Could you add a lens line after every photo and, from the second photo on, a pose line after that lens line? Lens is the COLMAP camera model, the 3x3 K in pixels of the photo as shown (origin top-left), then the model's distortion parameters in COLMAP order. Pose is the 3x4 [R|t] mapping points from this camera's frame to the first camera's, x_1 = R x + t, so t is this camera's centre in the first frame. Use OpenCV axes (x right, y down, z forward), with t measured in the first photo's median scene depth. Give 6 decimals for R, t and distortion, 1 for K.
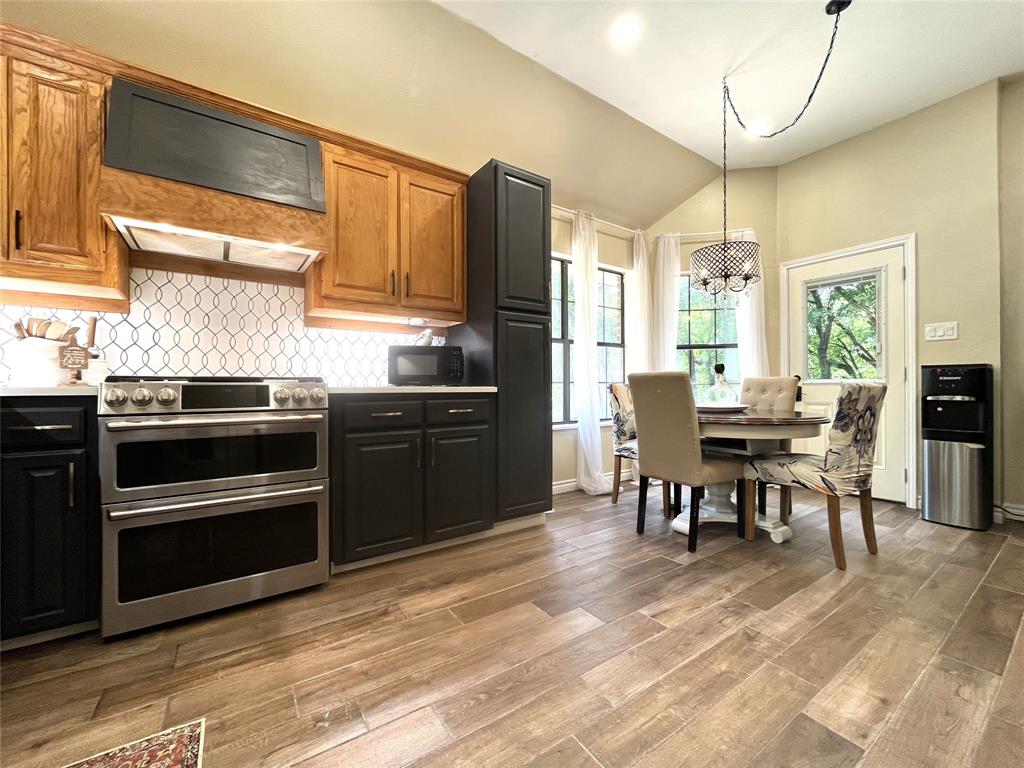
lens RADIAL K [[416.6, 0, 510.2], [0, 416.6, 385.5], [0, 0, 1]] dist [-0.003455, -0.000023]
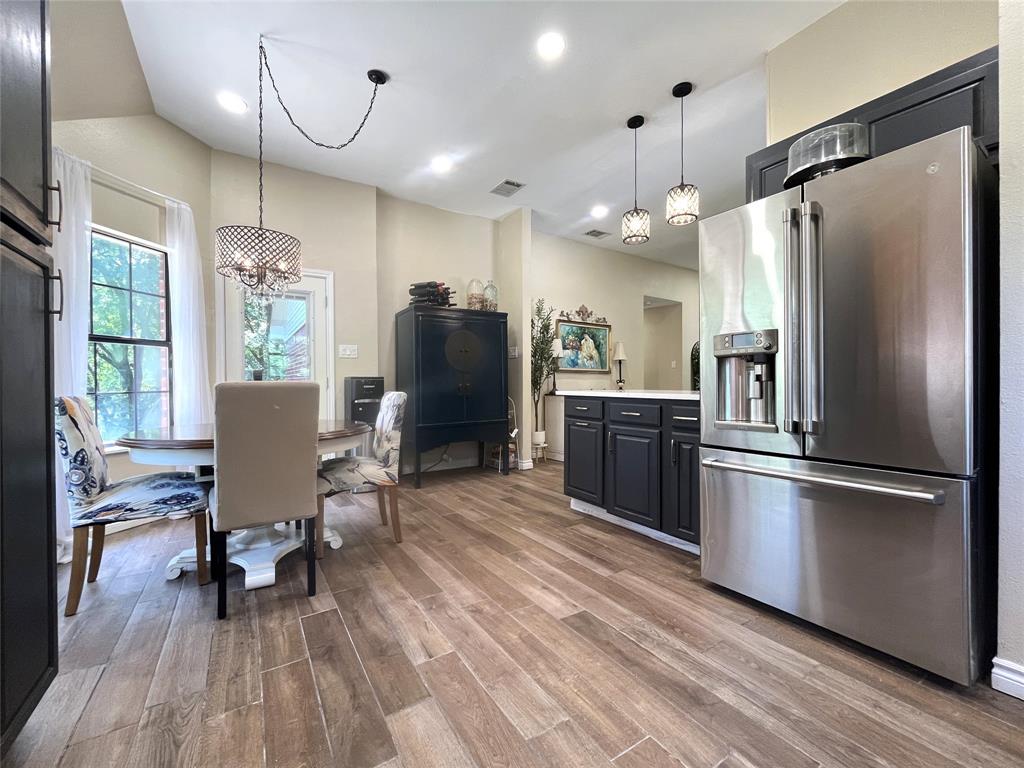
lens RADIAL K [[416.6, 0, 513.1], [0, 416.6, 385.6], [0, 0, 1]] dist [-0.003455, -0.000023]
pose [[0.030702, -0.002164, 0.999526, -0.471128], [0.006631, 0.999976, 0.001962, -0.029048], [-0.999507, 0.006567, 0.030715, 0.671288]]
